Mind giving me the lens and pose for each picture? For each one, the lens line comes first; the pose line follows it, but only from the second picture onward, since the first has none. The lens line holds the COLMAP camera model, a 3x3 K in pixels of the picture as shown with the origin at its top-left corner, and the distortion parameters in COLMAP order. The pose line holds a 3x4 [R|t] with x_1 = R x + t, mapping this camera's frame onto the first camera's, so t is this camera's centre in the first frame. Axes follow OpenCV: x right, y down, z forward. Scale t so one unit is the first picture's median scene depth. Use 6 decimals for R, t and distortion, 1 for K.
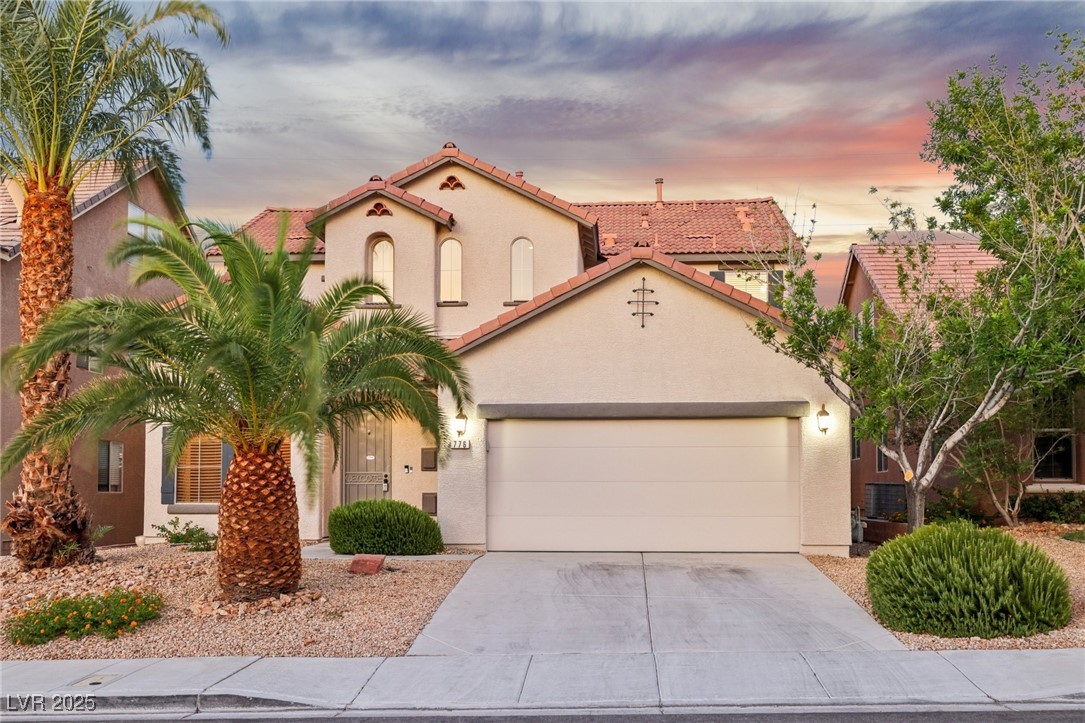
lens RADIAL K [[1259.8, 0, 550.8], [0, 1259.8, 365.8], [0, 0, 1]] dist [0.002635, -0.001690]
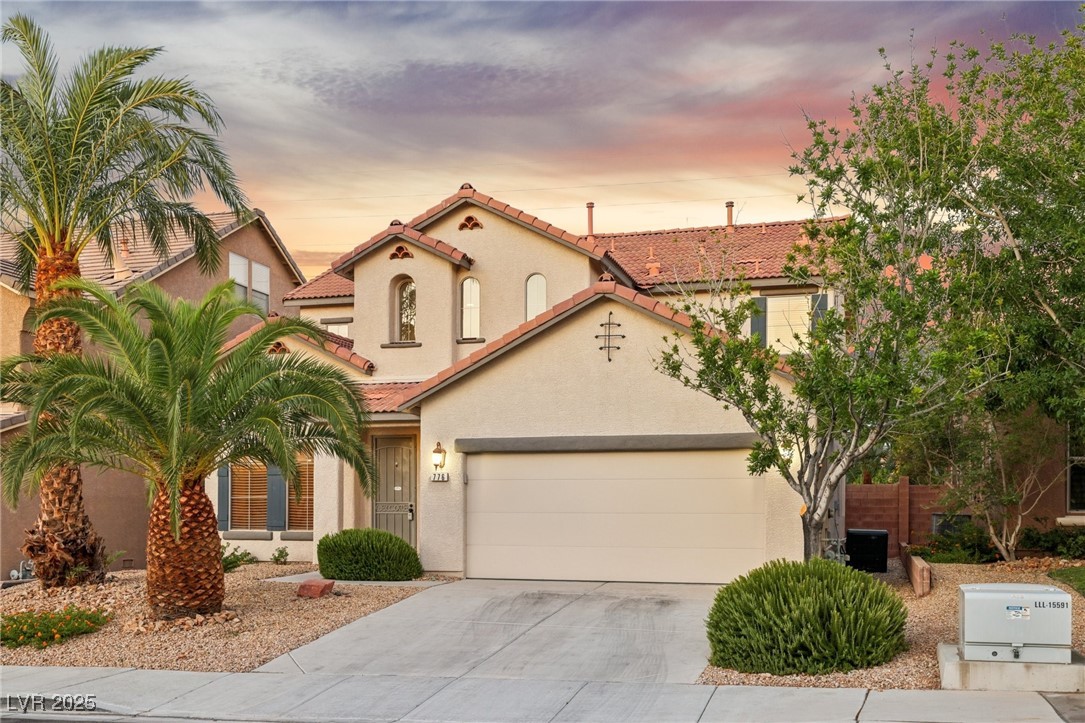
lens RADIAL K [[1277.9, 0, 541.5], [0, 1277.9, 453.5], [0, 0, 1]] dist [0.007087, -0.015081]
pose [[0.968254, -0.007629, -0.249850, 0.310748], [0.020760, 0.998535, 0.049964, -0.009979], [0.249103, -0.053565, 0.966994, -0.011958]]
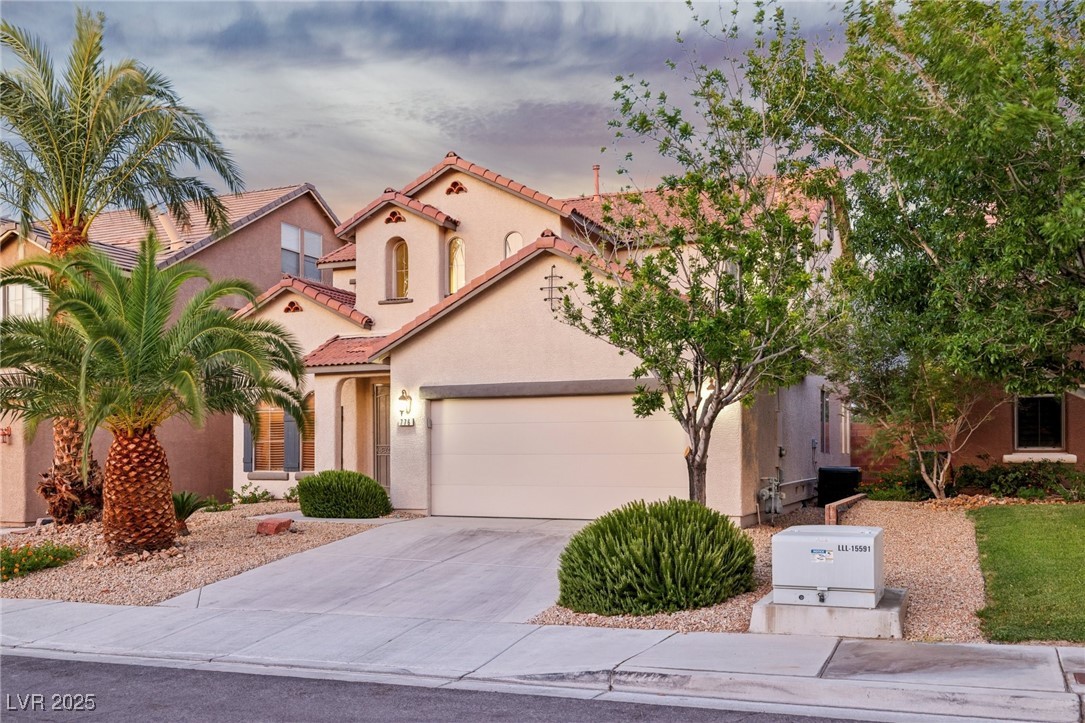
lens RADIAL K [[1143.3, 0, 540.1], [0, 1143.3, 377.2], [0, 0, 1]] dist [0.005260, 0.006071]
pose [[0.925441, -0.028094, -0.377848, 0.484825], [0.042383, 0.998664, 0.029554, -0.004250], [0.376513, -0.043365, 0.925396, 0.098849]]
